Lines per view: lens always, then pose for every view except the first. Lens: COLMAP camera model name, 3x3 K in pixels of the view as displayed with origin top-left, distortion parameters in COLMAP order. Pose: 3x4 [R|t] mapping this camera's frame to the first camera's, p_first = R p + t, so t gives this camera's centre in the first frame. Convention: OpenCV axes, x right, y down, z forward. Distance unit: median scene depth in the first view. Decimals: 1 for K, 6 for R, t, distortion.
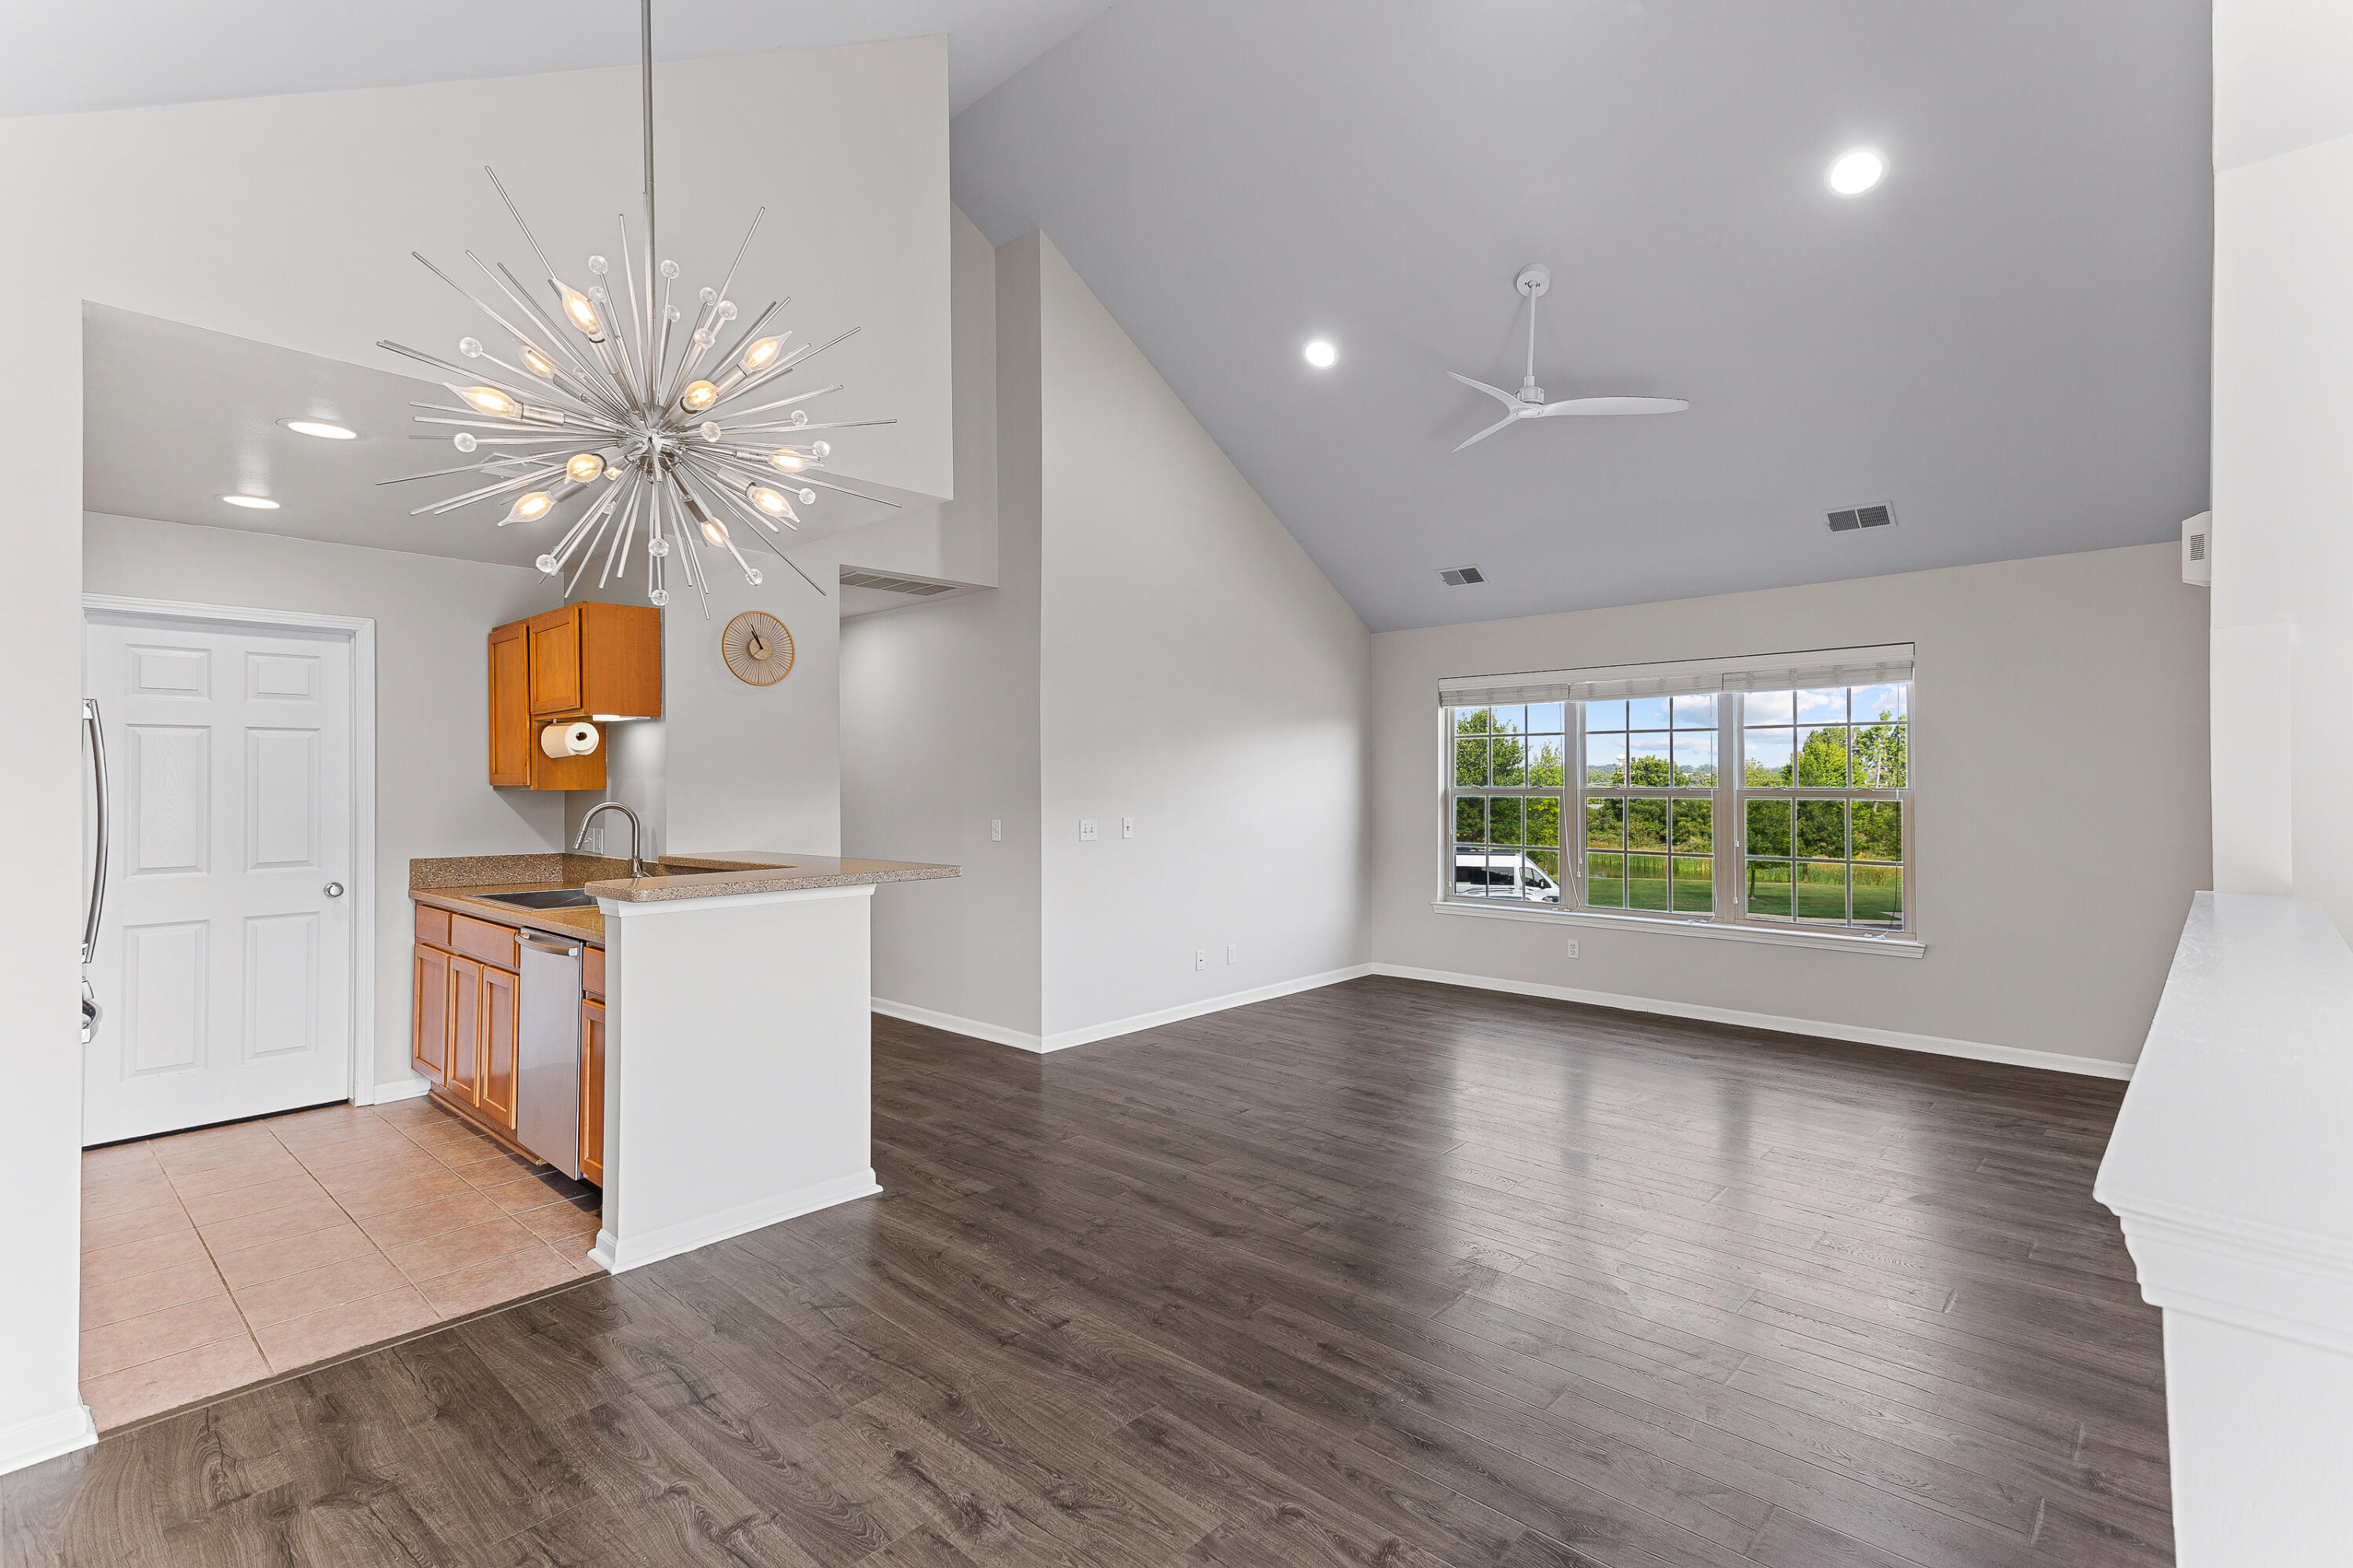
lens RADIAL K [[1109.6, 0, 1167.1], [0, 1109.6, 760.5], [0, 0, 1]] dist [0.033013, 0.000741]
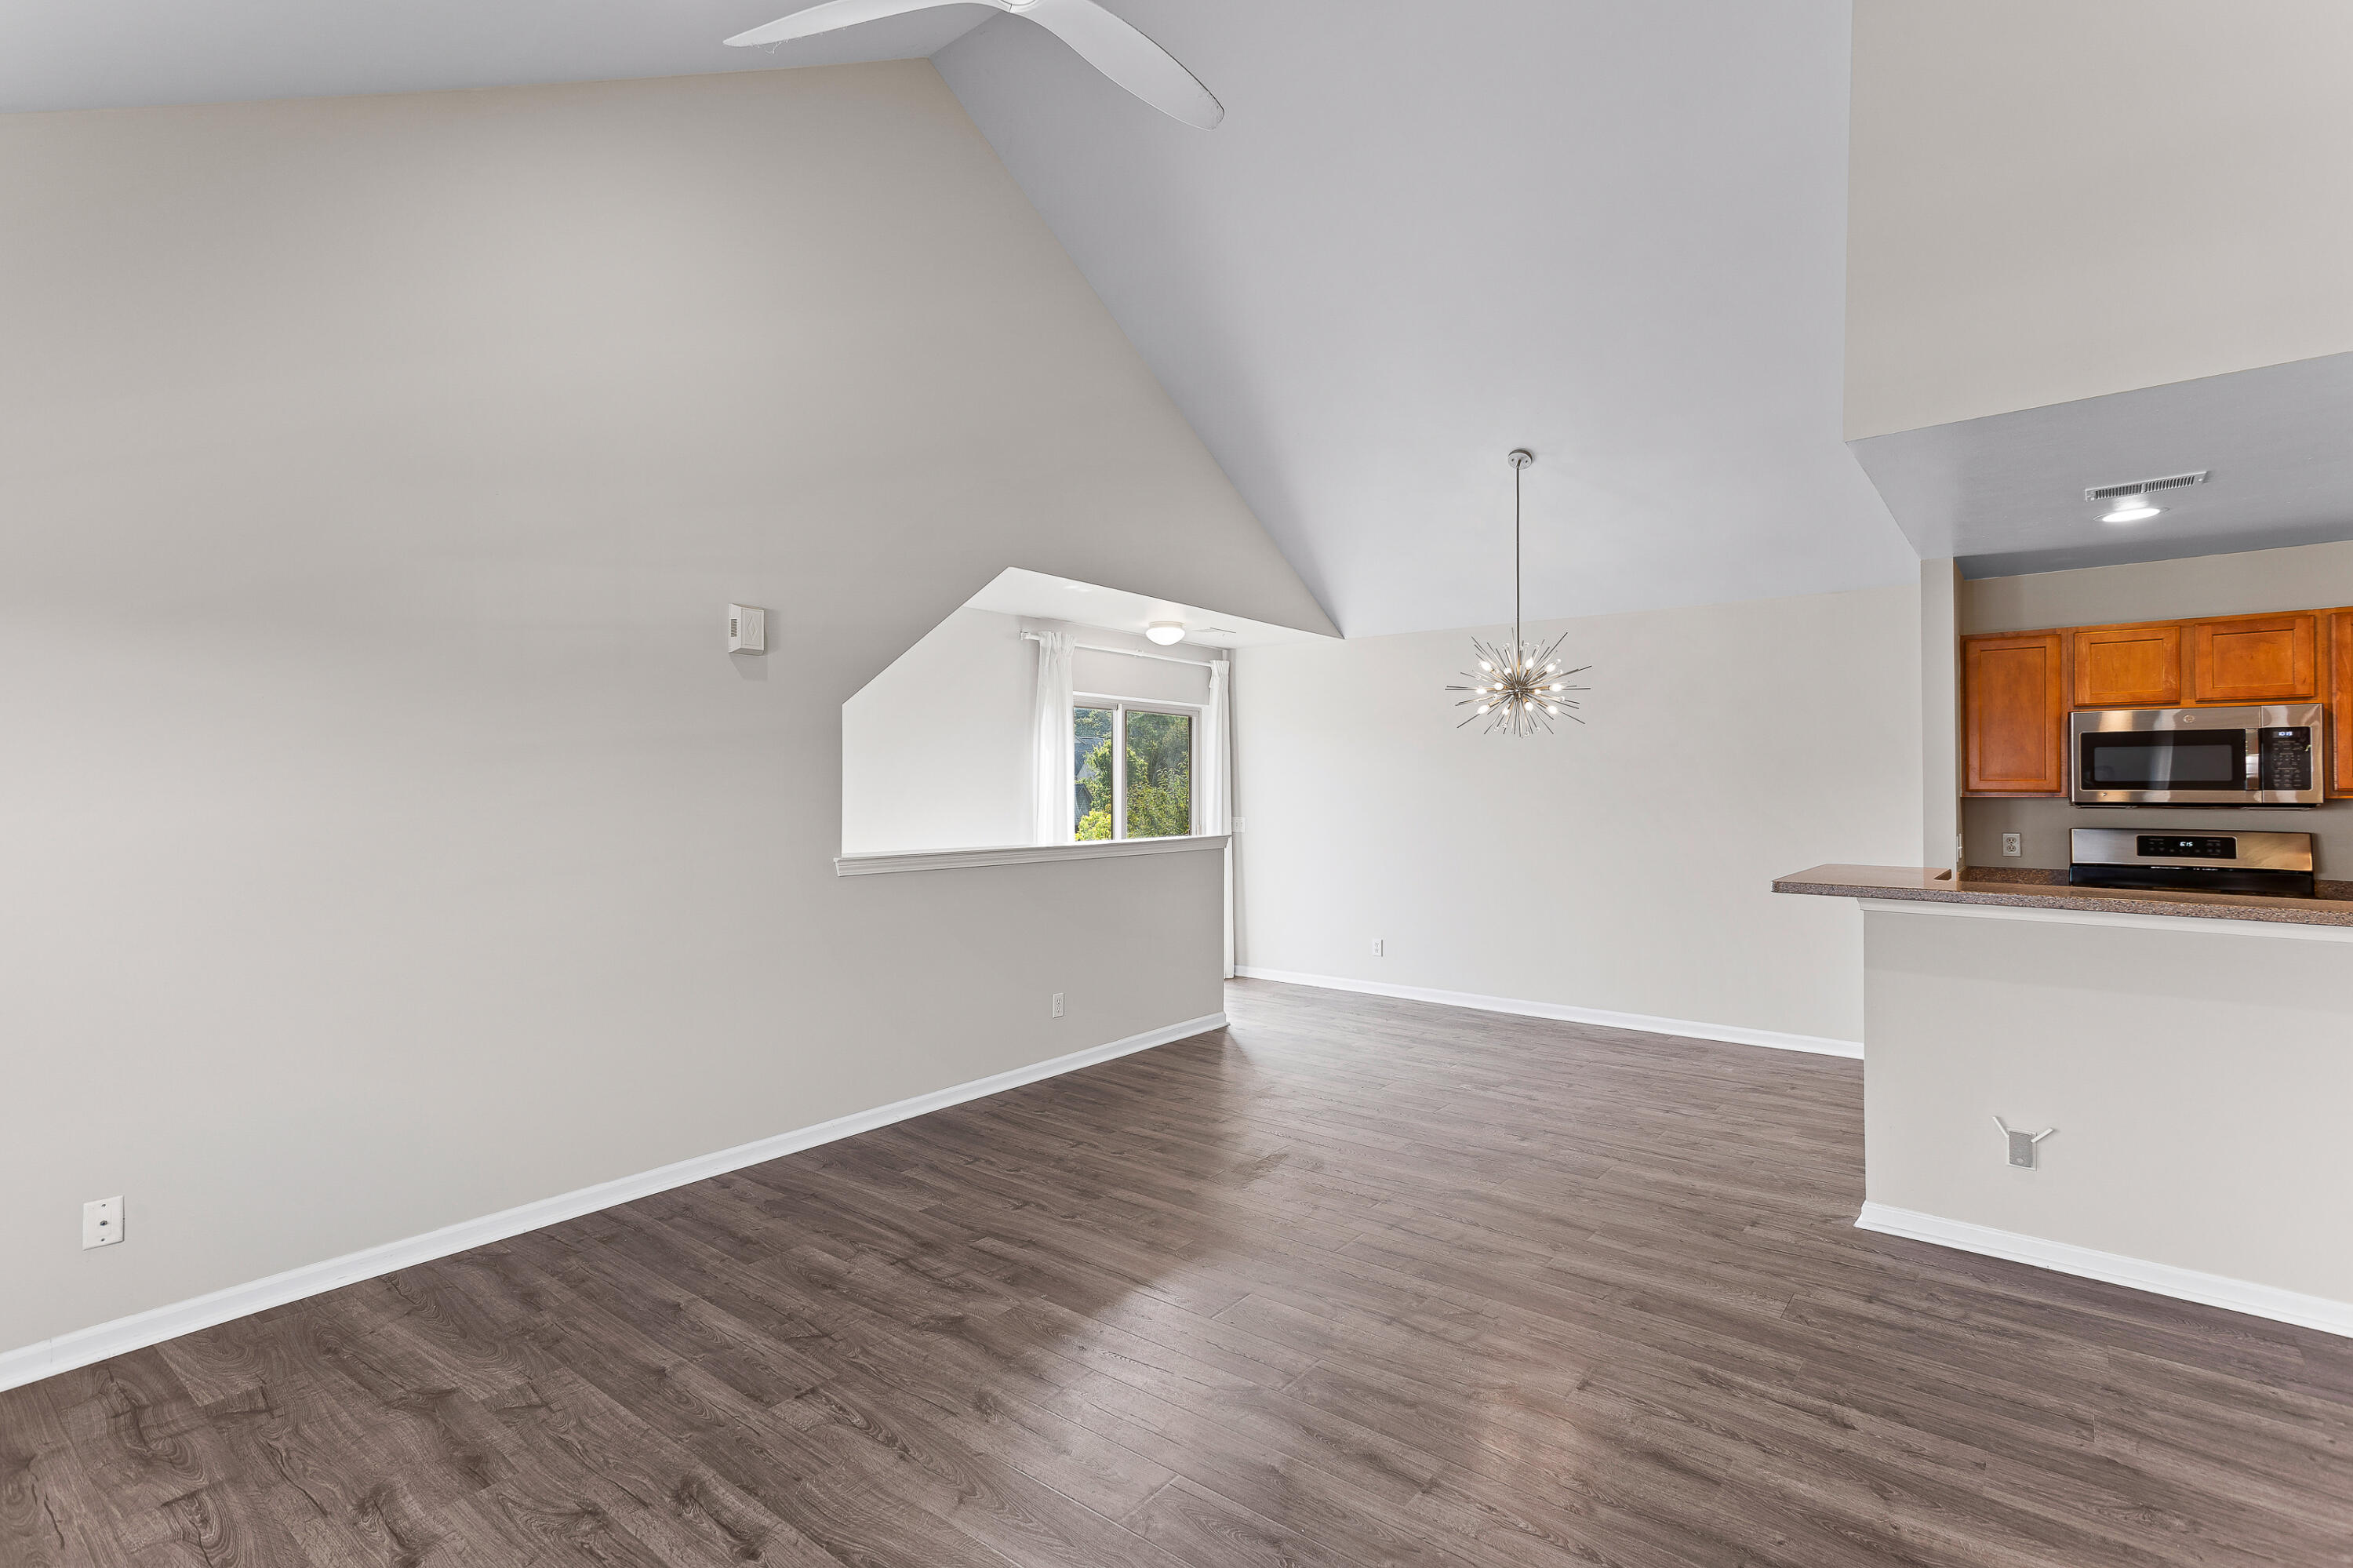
lens RADIAL K [[1113.6, 0, 1168.7], [0, 1113.6, 765.5], [0, 0, 1]] dist [0.034170, 0.000436]
pose [[-0.996696, 0.004112, -0.081114, 0.295061], [0.007279, 0.999221, -0.038791, 0.024862], [0.080891, -0.039253, -0.995950, 1.438678]]
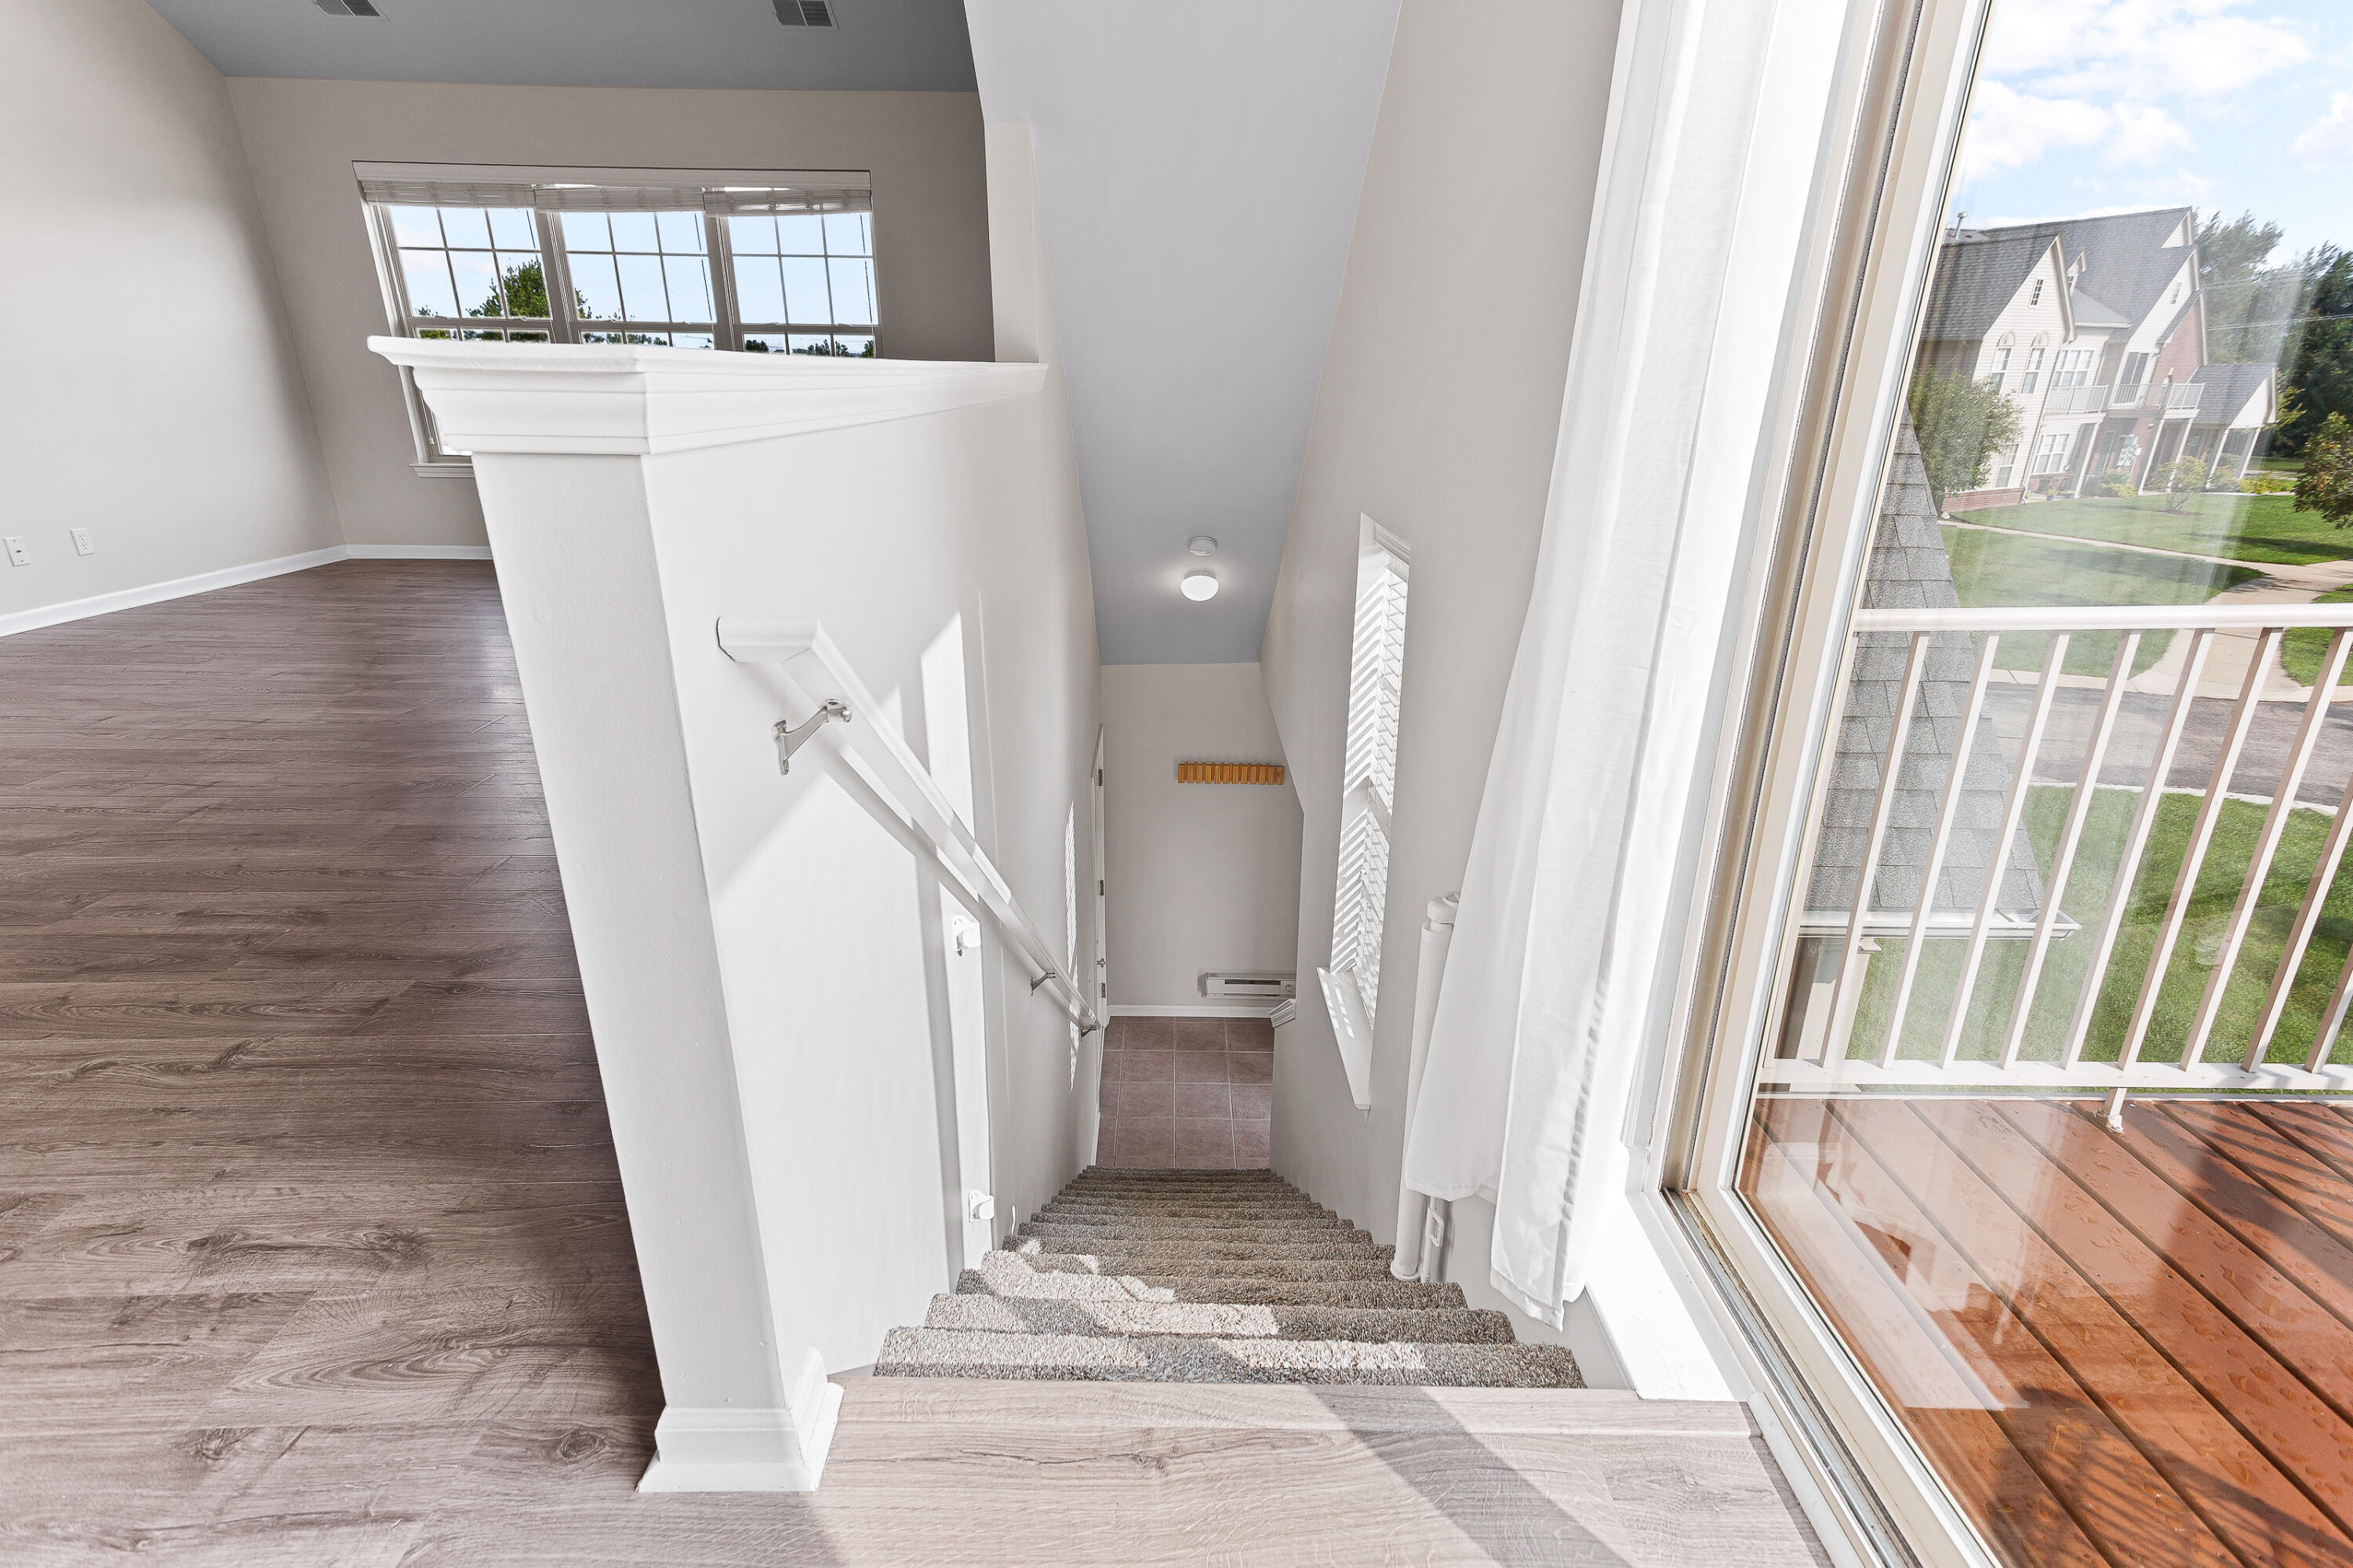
lens RADIAL K [[1113.6, 0, 1168.7], [0, 1113.6, 765.5], [0, 0, 1]] dist [0.034170, 0.000436]
pose [[0.733356, -0.225083, 0.641503, 0.085611], [-0.015910, 0.937662, 0.347184, 0.052636], [-0.679658, -0.264816, 0.684059, -0.049814]]
